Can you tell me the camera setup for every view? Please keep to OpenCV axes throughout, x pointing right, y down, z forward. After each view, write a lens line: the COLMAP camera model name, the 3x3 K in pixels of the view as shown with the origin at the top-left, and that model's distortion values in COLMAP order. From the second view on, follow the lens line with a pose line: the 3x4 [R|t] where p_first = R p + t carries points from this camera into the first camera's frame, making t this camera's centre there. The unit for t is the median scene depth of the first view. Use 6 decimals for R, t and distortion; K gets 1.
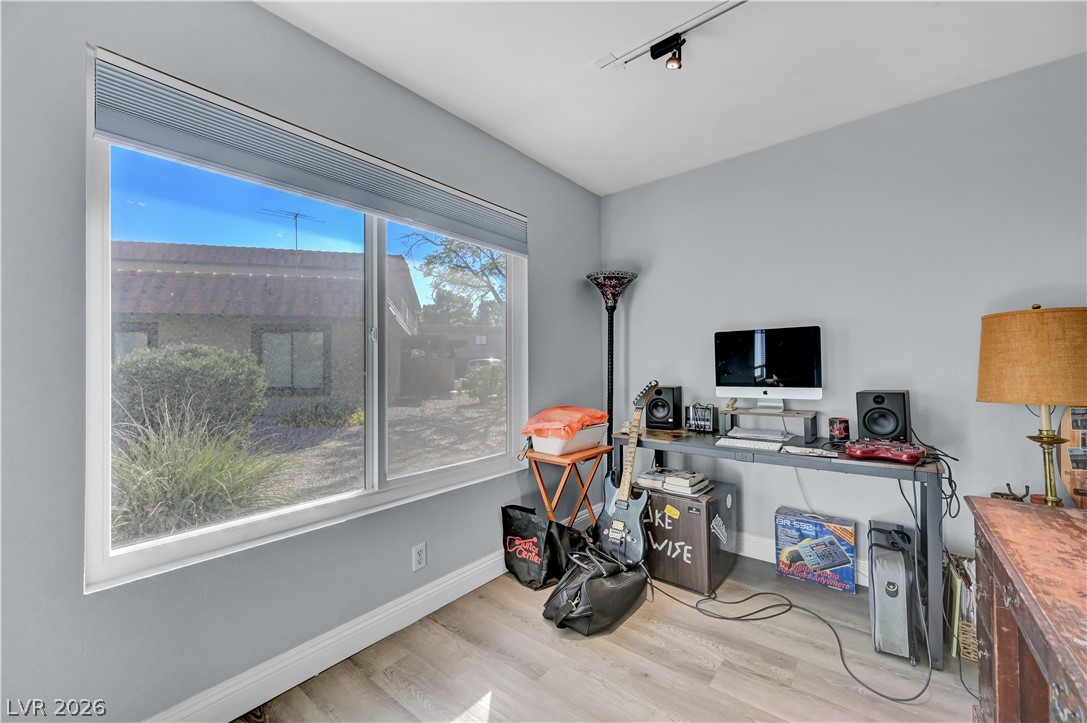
lens RADIAL K [[426.3, 0, 545.6], [0, 426.3, 362.2], [0, 0, 1]] dist [-0.001779, 0.000045]
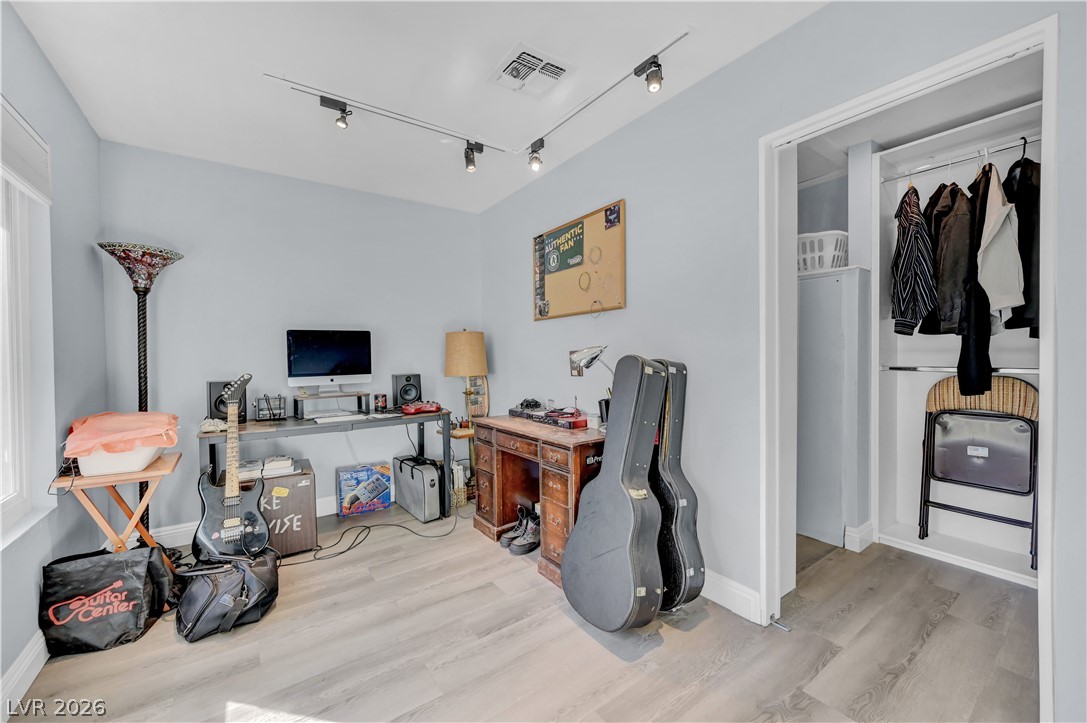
lens RADIAL K [[426.3, 0, 549.7], [0, 426.3, 361.0], [0, 0, 1]] dist [-0.001779, 0.000045]
pose [[0.263536, -0.007995, 0.964617, -0.575796], [0.002236, 0.999968, 0.007677, 0.006492], [-0.964647, 0.000134, 0.263545, 0.040189]]
